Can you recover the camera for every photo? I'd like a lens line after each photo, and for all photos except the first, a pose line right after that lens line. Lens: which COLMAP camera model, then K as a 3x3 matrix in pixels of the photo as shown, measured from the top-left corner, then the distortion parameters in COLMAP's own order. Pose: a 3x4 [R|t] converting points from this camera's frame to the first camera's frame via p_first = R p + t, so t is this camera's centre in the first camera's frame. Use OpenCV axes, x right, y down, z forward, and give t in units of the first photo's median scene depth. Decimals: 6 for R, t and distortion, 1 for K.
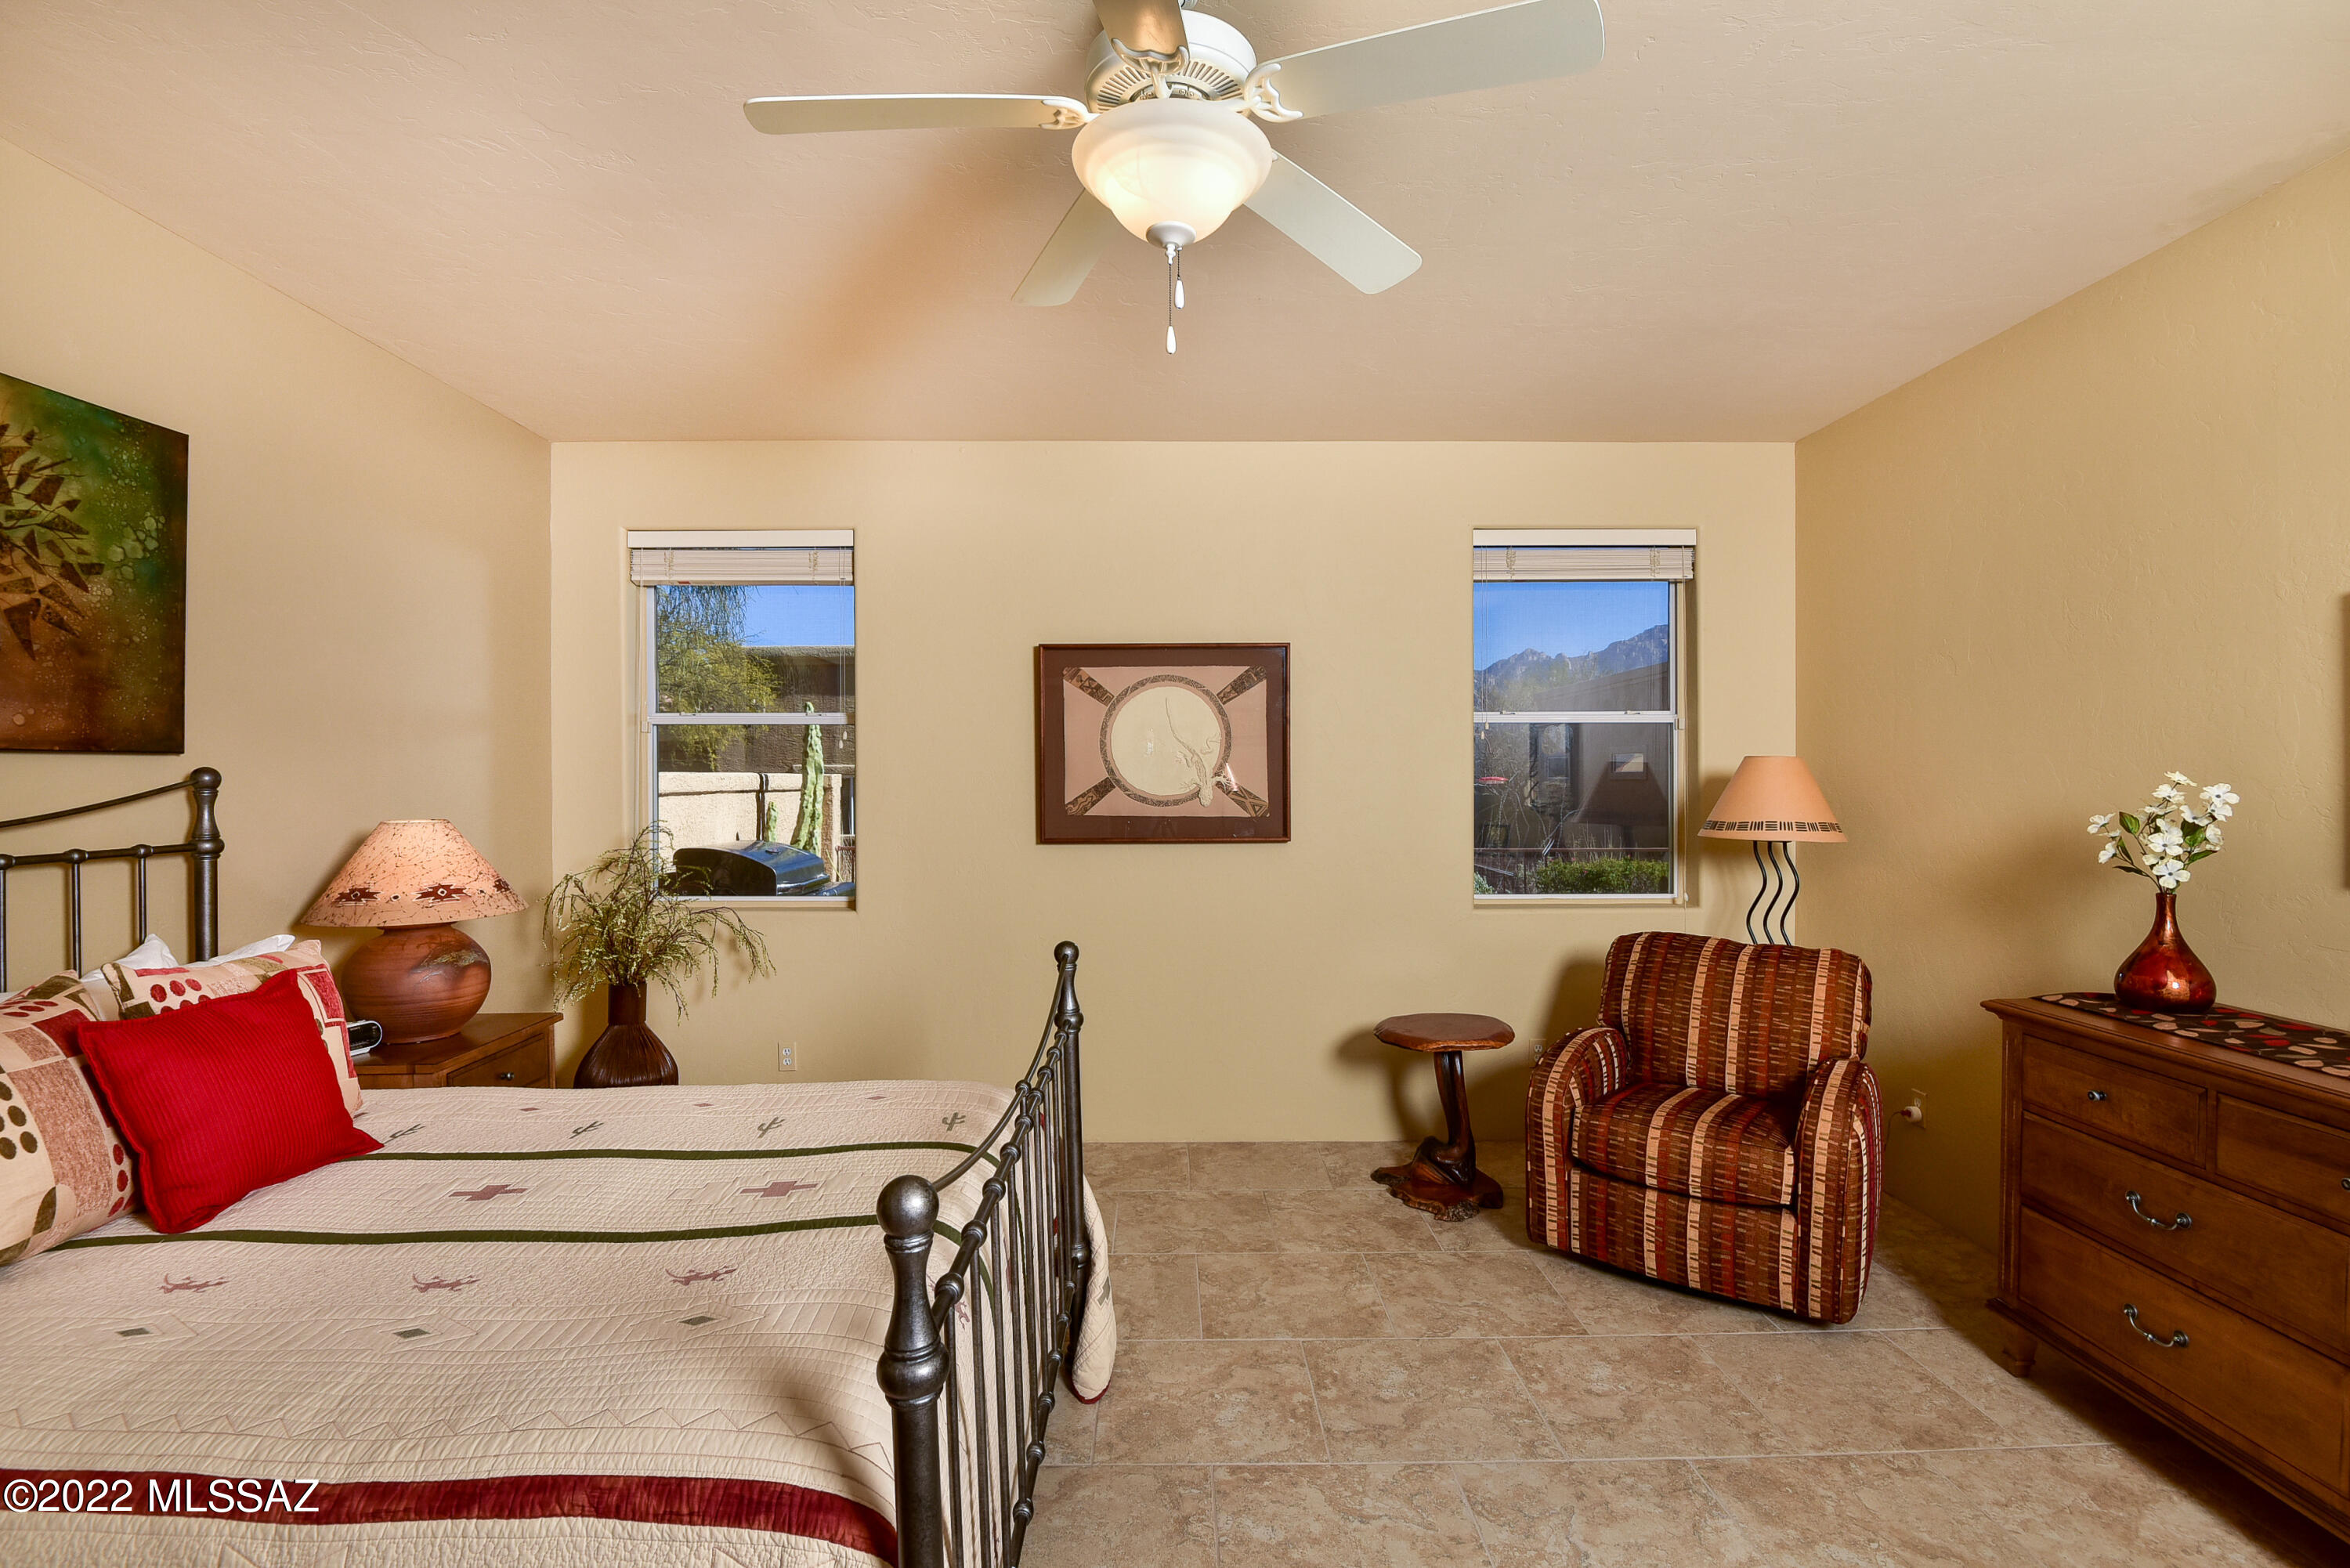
lens RADIAL K [[1096.0, 0, 1172.9], [0, 1096.0, 788.8], [0, 0, 1]] dist [-0.021273, -0.002196]
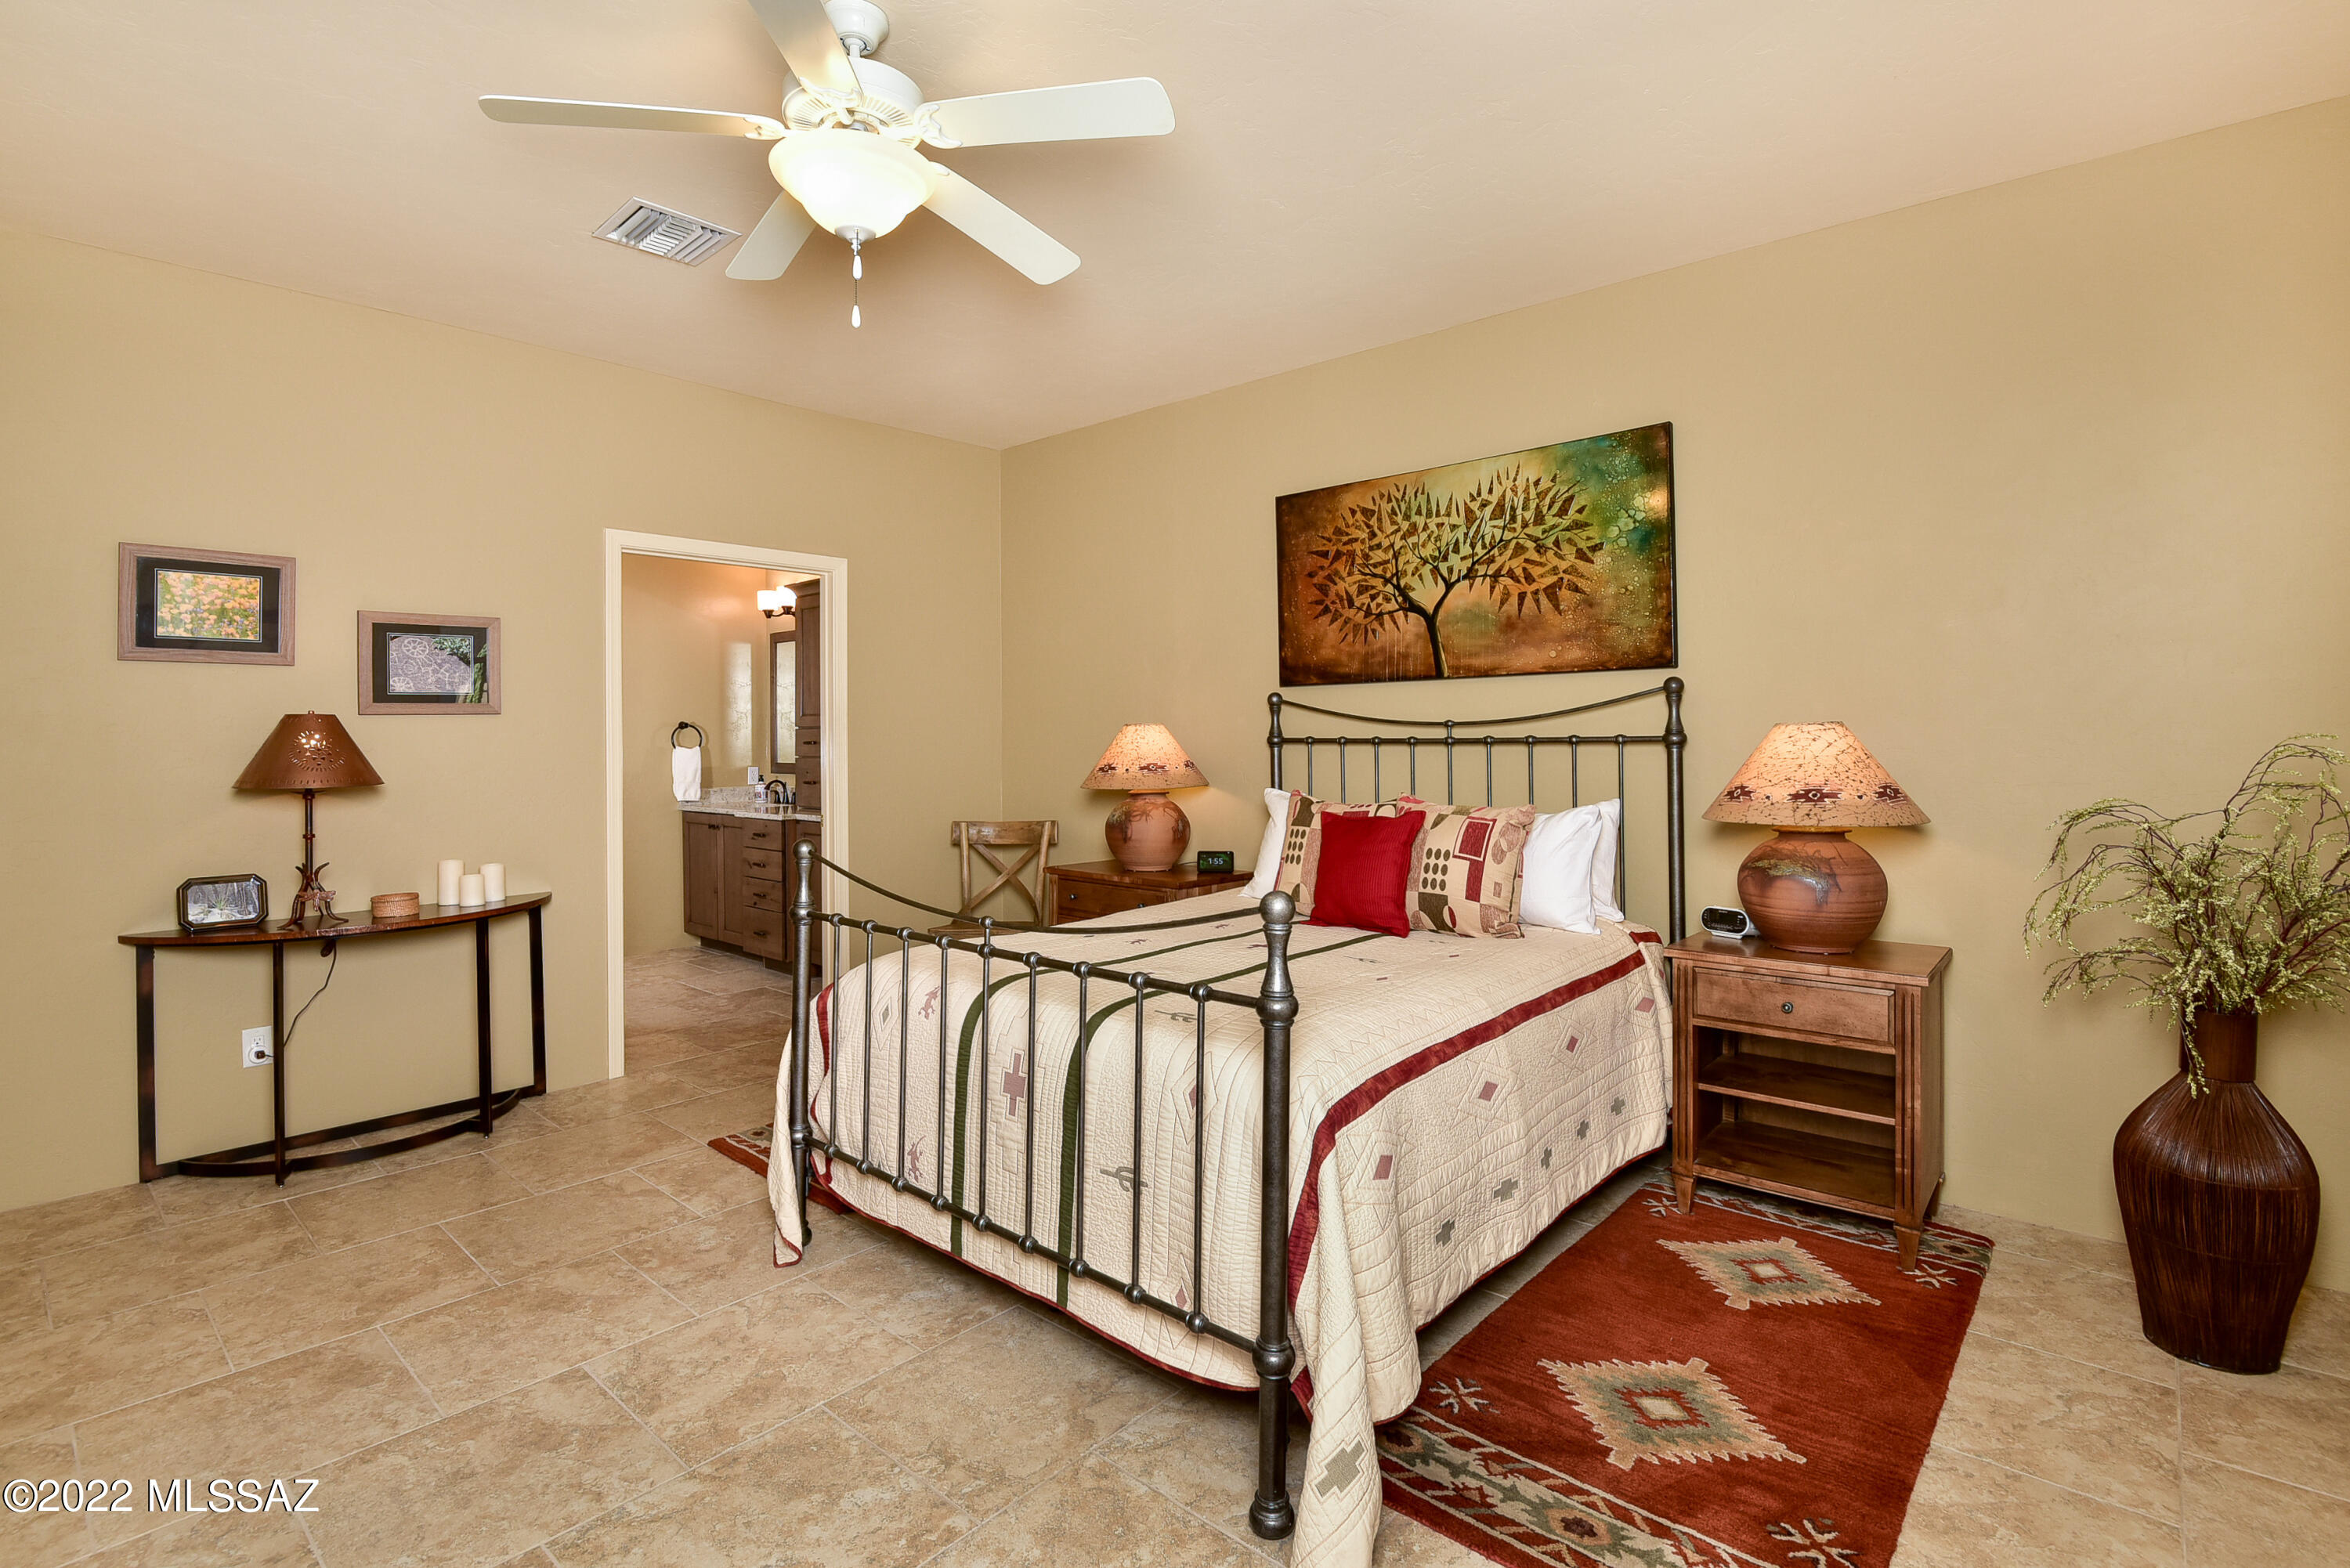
lens RADIAL K [[1096.0, 0, 1212.0], [0, 1096.0, 740.4], [0, 0, 1]] dist [-0.021273, -0.002196]
pose [[-0.633233, 0.012315, -0.773863, 0.507645], [0.010689, 0.999917, 0.007166, 0.045748], [0.773887, -0.003734, -0.633312, 1.554290]]
